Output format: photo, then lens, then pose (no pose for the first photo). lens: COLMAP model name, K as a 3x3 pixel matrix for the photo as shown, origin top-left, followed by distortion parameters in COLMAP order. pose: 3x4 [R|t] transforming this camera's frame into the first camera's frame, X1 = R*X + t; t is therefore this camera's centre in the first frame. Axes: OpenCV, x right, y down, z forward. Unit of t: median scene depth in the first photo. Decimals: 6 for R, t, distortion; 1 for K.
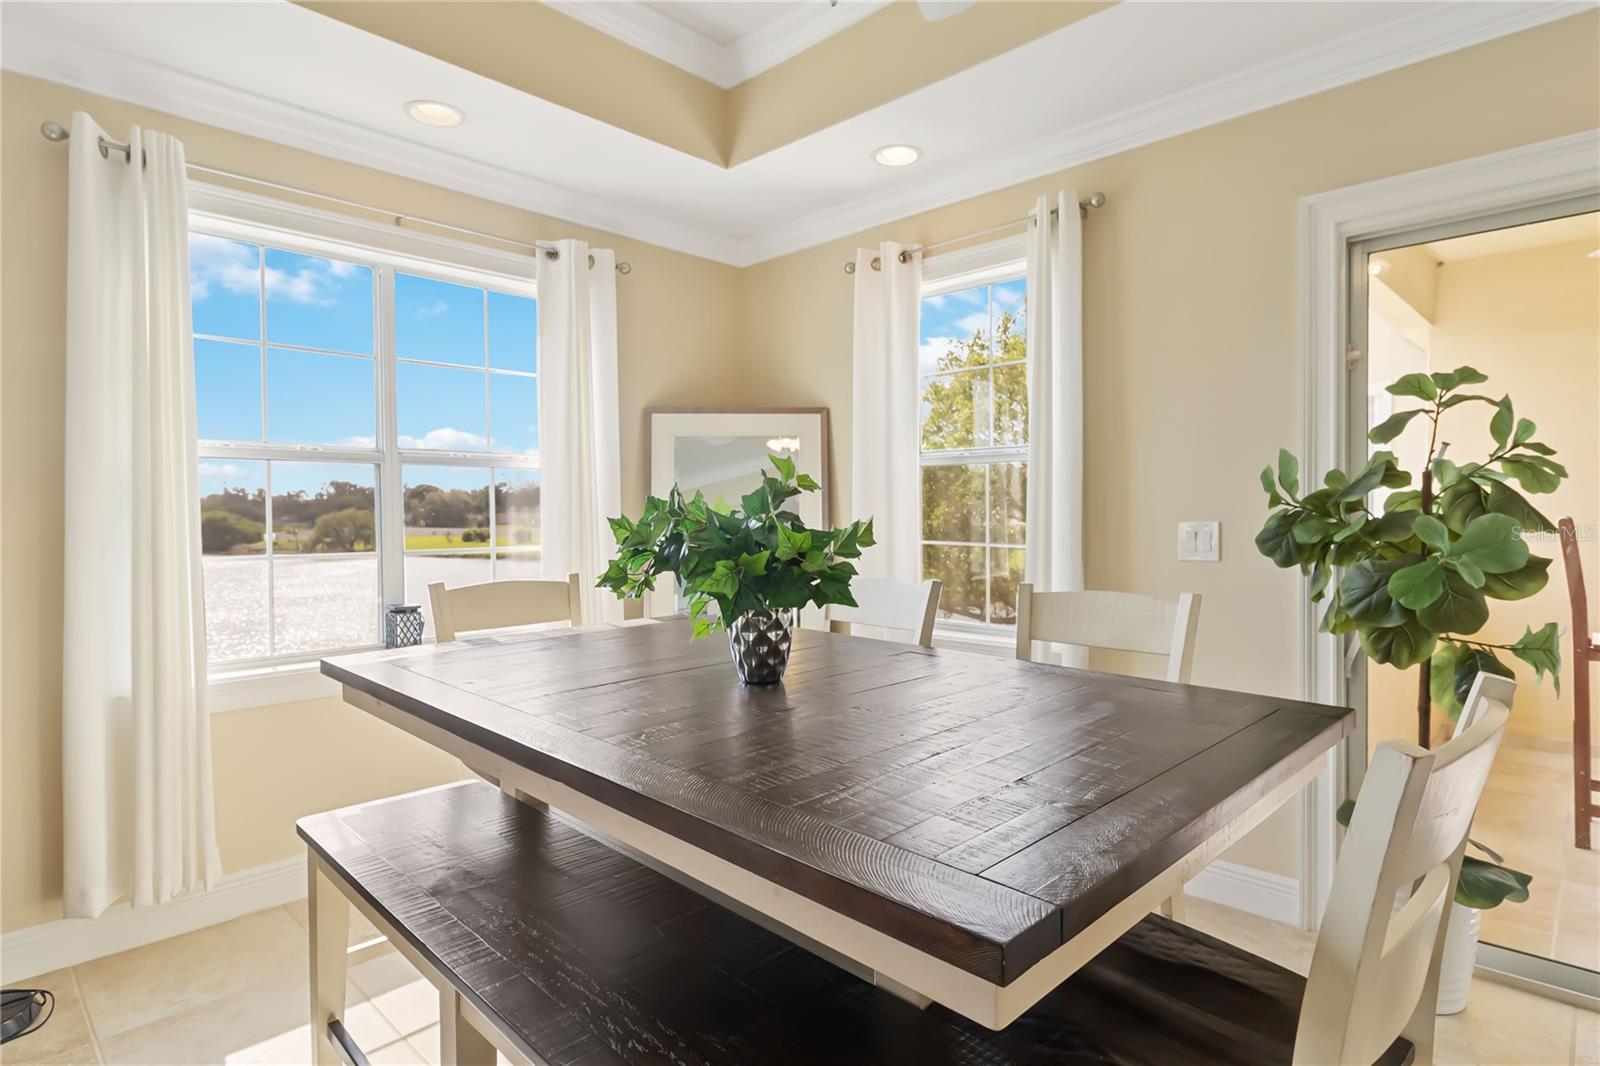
lens RADIAL K [[844.2, 0, 801.7], [0, 844.2, 529.5], [0, 0, 1]] dist [0.001722, 0.000379]
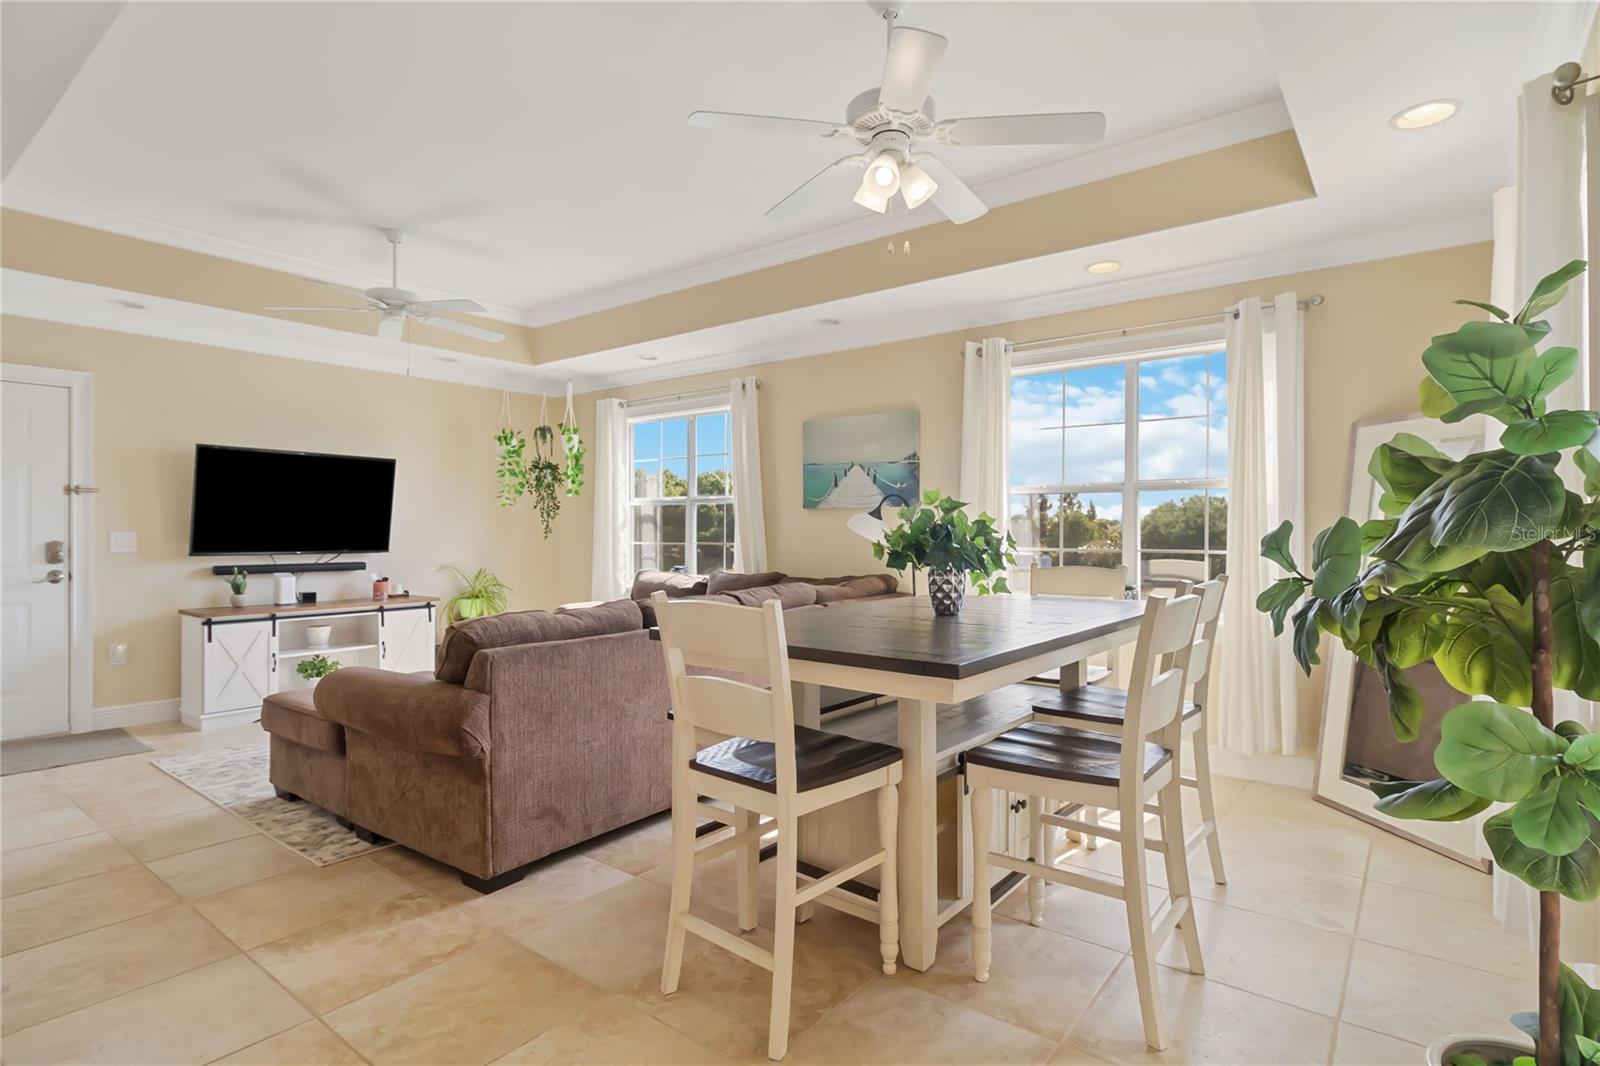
lens RADIAL K [[796.9, 0, 820.2], [0, 796.9, 538.3], [0, 0, 1]] dist [0.003322, -0.000557]
pose [[0.131408, 0.012860, -0.991245, 0.906560], [-0.021767, 0.999712, 0.010084, 0.003122], [0.991089, 0.020251, 0.131650, 0.287086]]
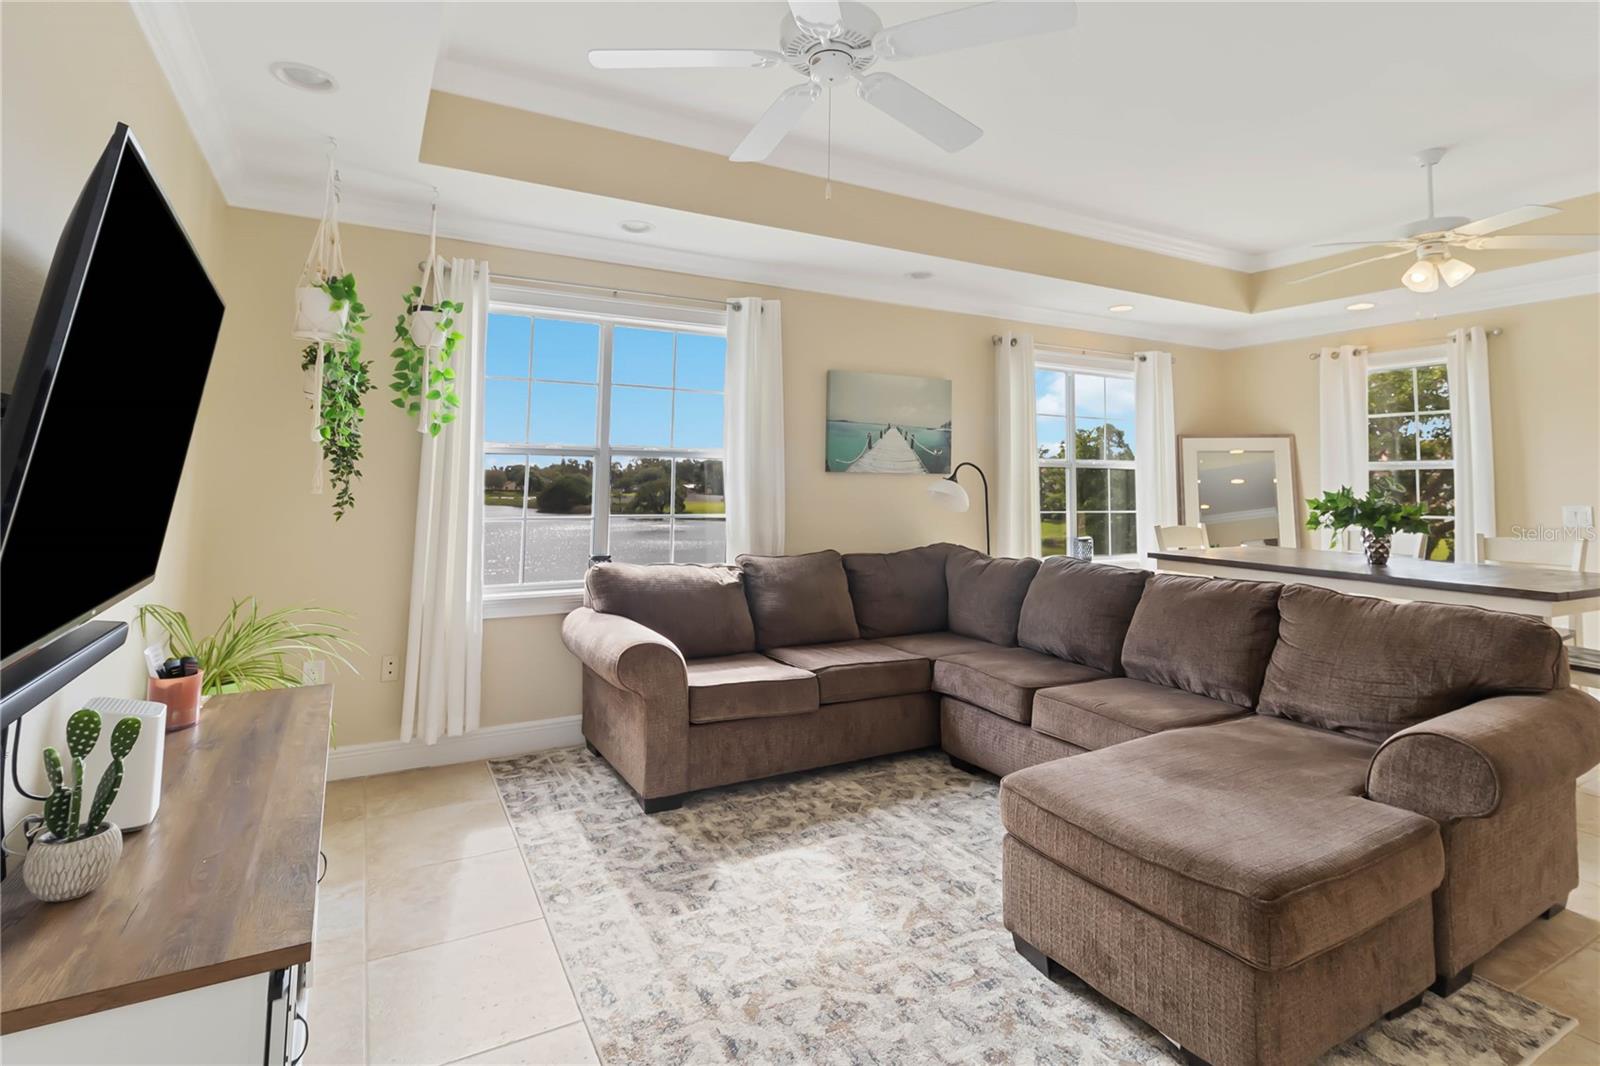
lens RADIAL K [[793.3, 0, 794.4], [0, 793.3, 446.8], [0, 0, 1]] dist [0.001939, -0.000389]
pose [[0.957598, 0.000221, -0.288107, -0.614967], [-0.019503, 0.997756, -0.064057, 0.005704], [0.287446, 0.066960, 0.955453, -1.071600]]
